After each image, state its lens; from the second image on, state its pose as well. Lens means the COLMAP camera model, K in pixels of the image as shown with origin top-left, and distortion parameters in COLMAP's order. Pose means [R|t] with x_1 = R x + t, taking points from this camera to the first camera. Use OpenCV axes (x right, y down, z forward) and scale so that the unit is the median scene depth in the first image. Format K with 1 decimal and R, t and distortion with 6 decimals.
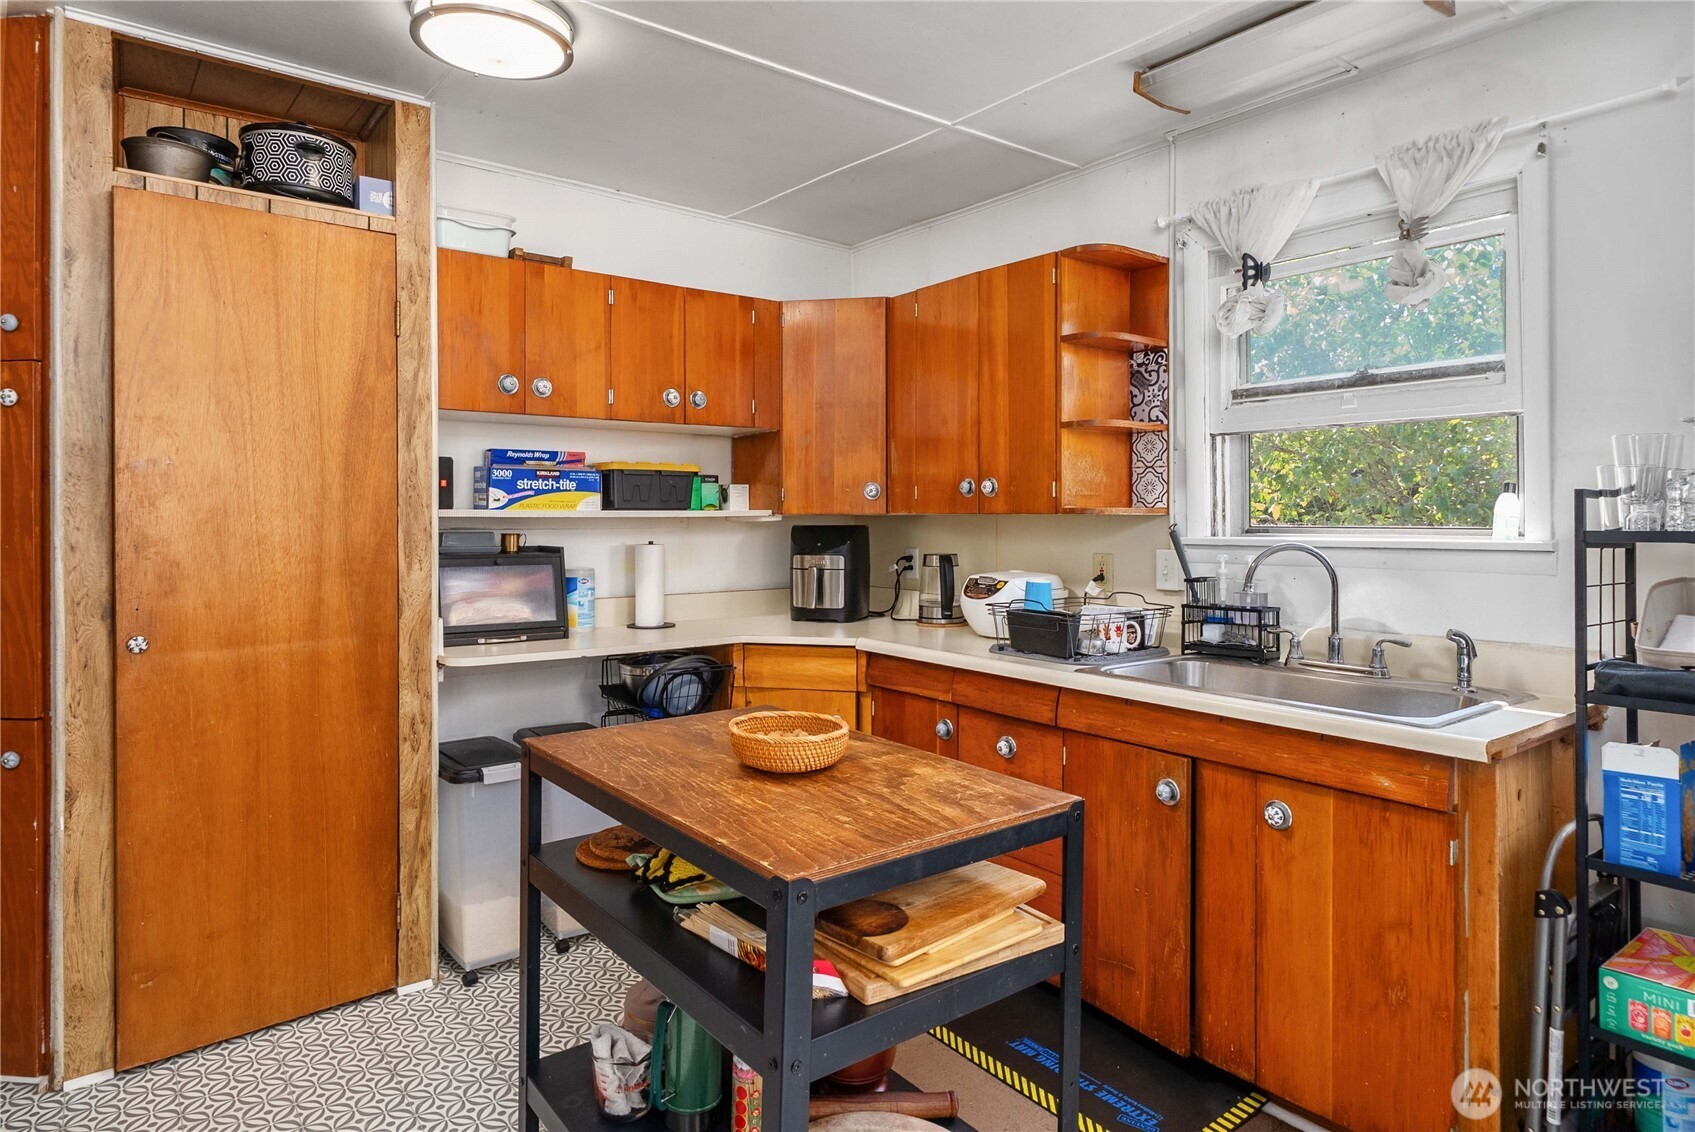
lens RADIAL K [[977.2, 0, 857.5], [0, 977.2, 509.8], [0, 0, 1]] dist [0.002868, -0.000205]
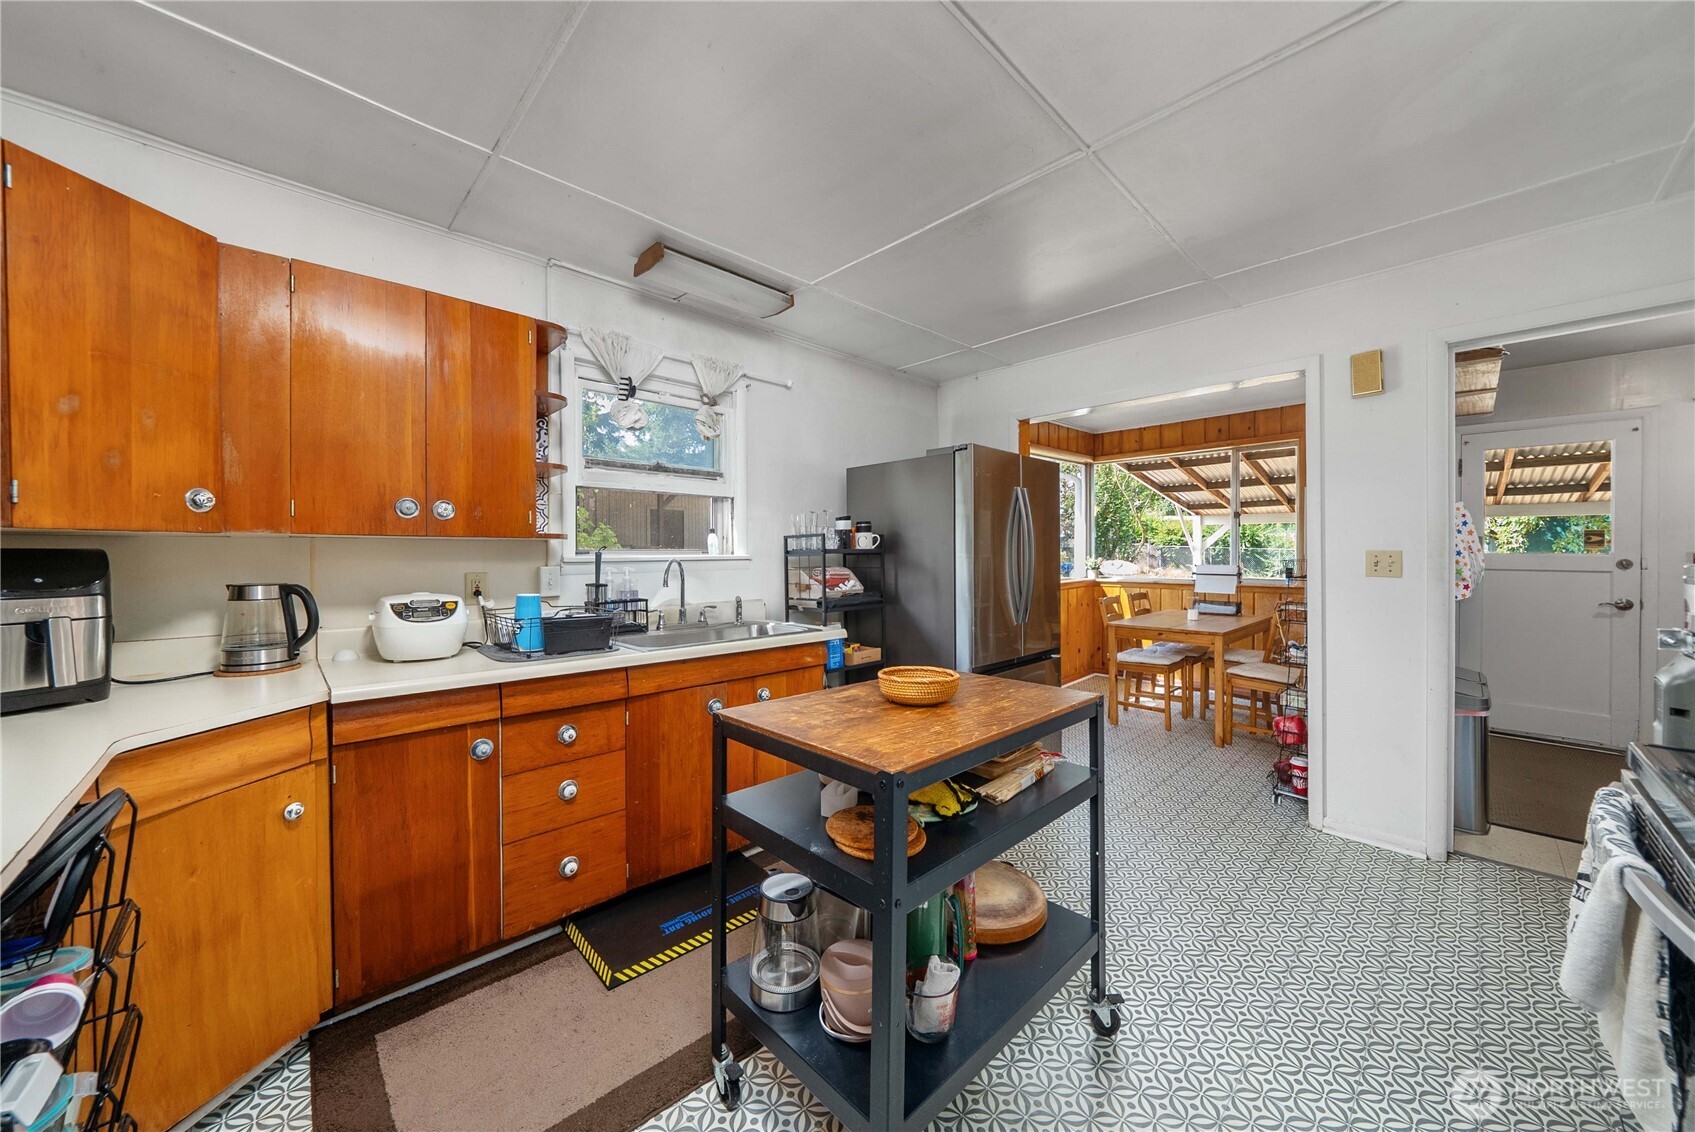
lens RADIAL K [[599.9, 0, 878.2], [0, 599.9, 555.0], [0, 0, 1]] dist [0.000973, 0.000096]
pose [[-0.129823, -0.006501, 0.991516, -0.613934], [-0.008615, 0.999948, 0.005428, 0.017998], [-0.991500, -0.007837, -0.129873, 0.716119]]
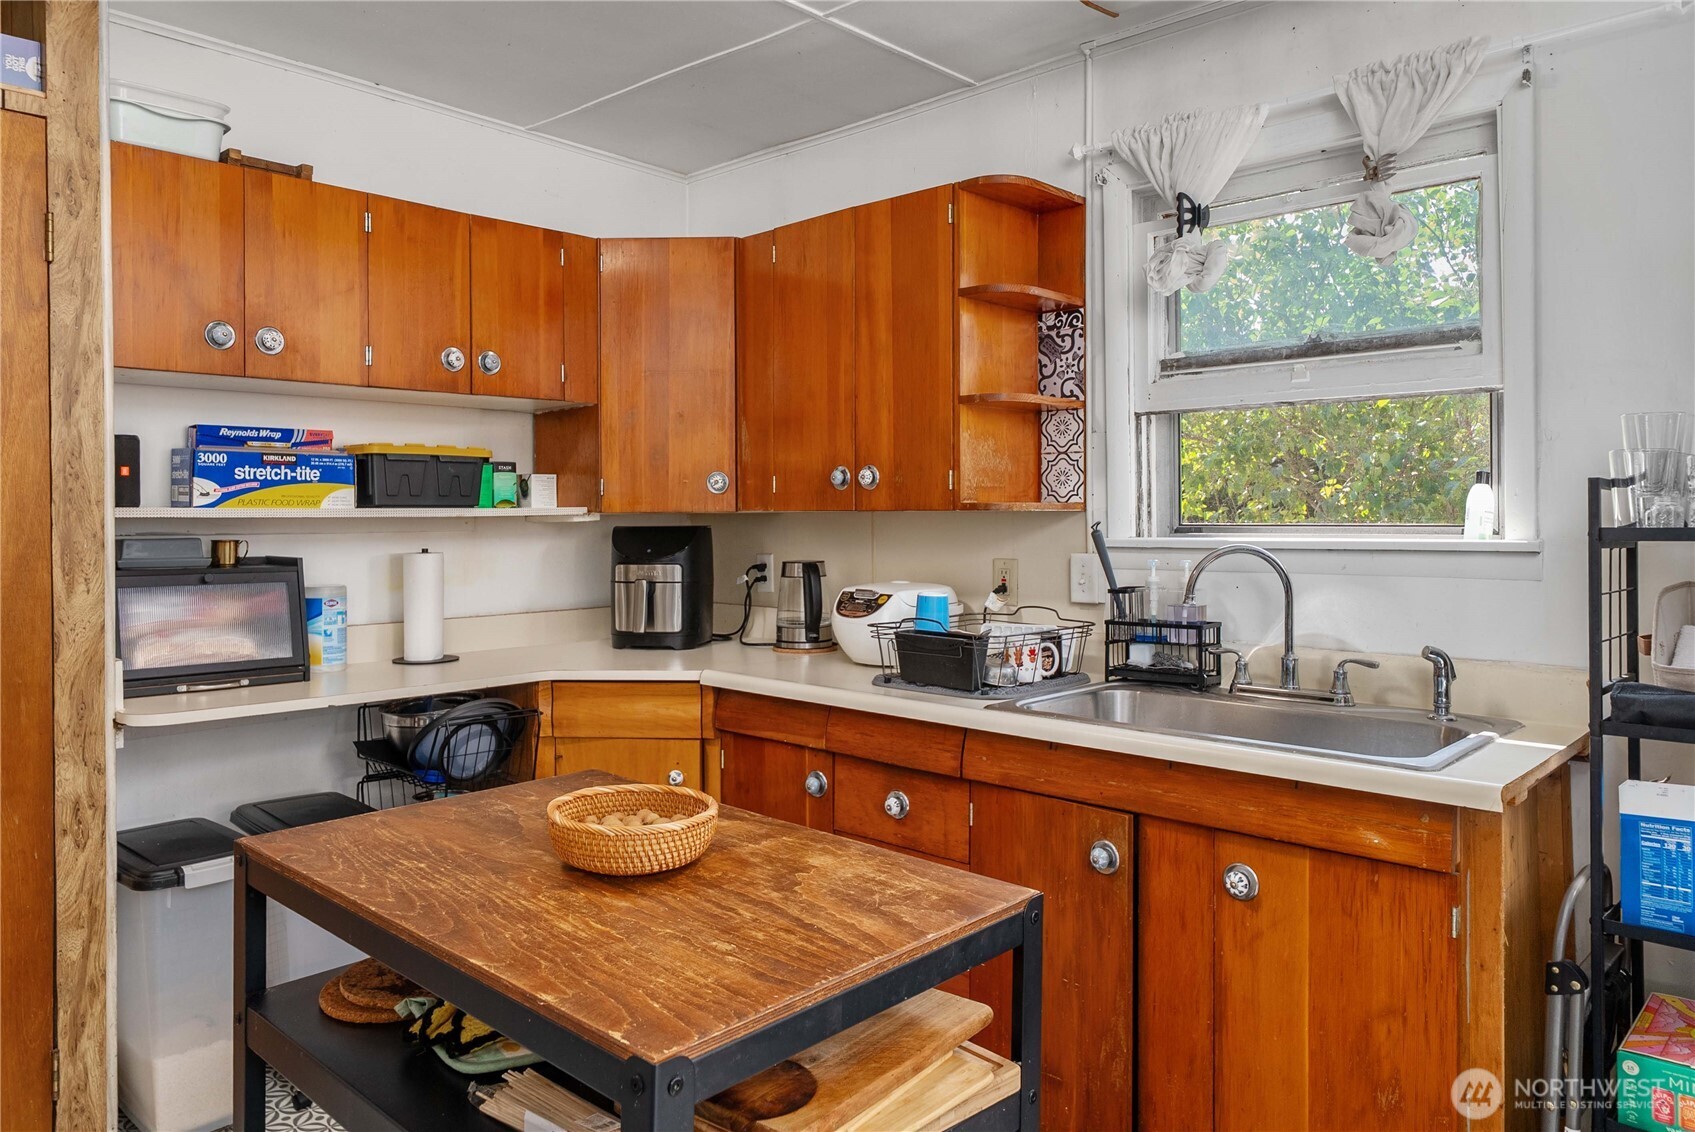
lens RADIAL K [[1142.0, 0, 853.4], [0, 1142.0, 513.6], [0, 0, 1]] dist [0.002292, 0.001121]
pose [[0.988180, -0.003967, 0.153250, -0.023113], [0.003137, 0.999979, 0.005657, 0.001182], [-0.153269, -0.005110, 0.988171, 0.090762]]
